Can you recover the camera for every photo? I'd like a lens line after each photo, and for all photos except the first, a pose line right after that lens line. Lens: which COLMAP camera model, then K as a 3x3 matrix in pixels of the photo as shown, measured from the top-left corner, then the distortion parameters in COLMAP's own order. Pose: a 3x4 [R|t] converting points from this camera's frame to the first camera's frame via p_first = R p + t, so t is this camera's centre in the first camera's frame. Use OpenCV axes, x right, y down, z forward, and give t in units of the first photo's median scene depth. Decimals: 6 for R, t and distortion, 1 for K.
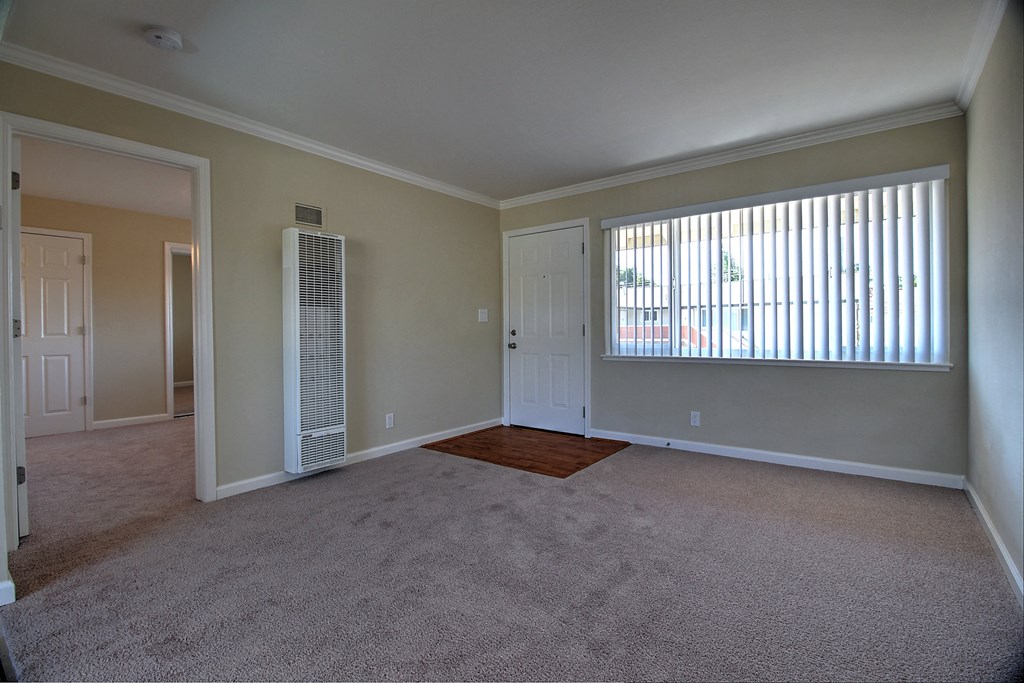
lens RADIAL K [[480.7, 0, 509.8], [0, 480.7, 332.7], [0, 0, 1]] dist [0.001581, -0.014247]
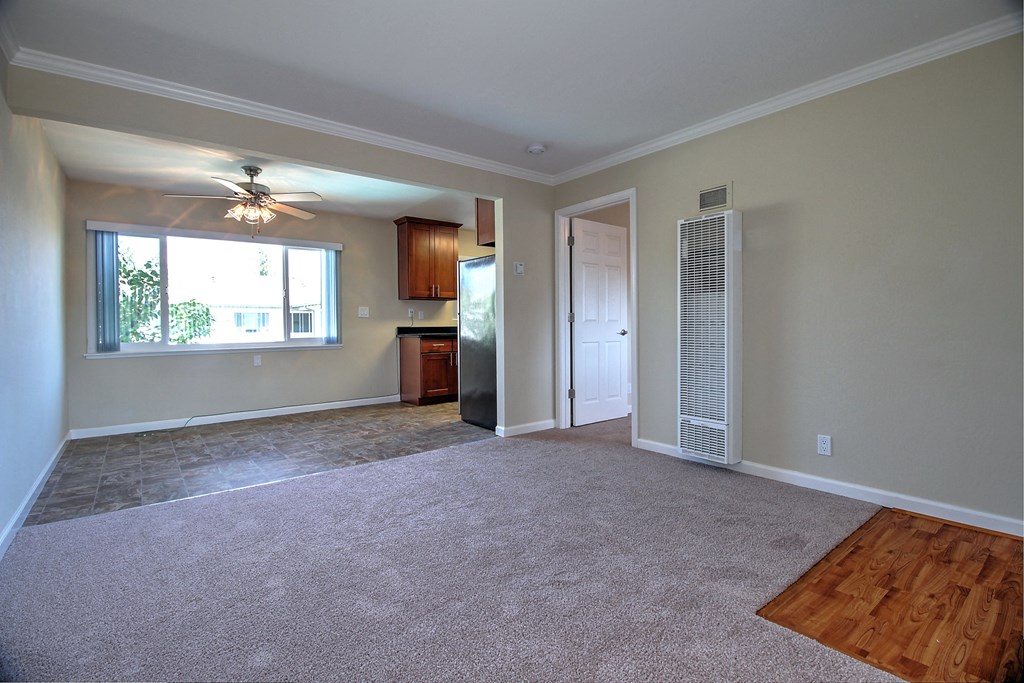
lens RADIAL K [[480.7, 0, 509.8], [0, 480.7, 332.7], [0, 0, 1]] dist [0.001581, -0.014247]
pose [[-0.253821, 0.028058, -0.966844, 0.631044], [0.004976, 0.999604, 0.027702, -0.003177], [0.967238, 0.002221, -0.253860, 0.853579]]
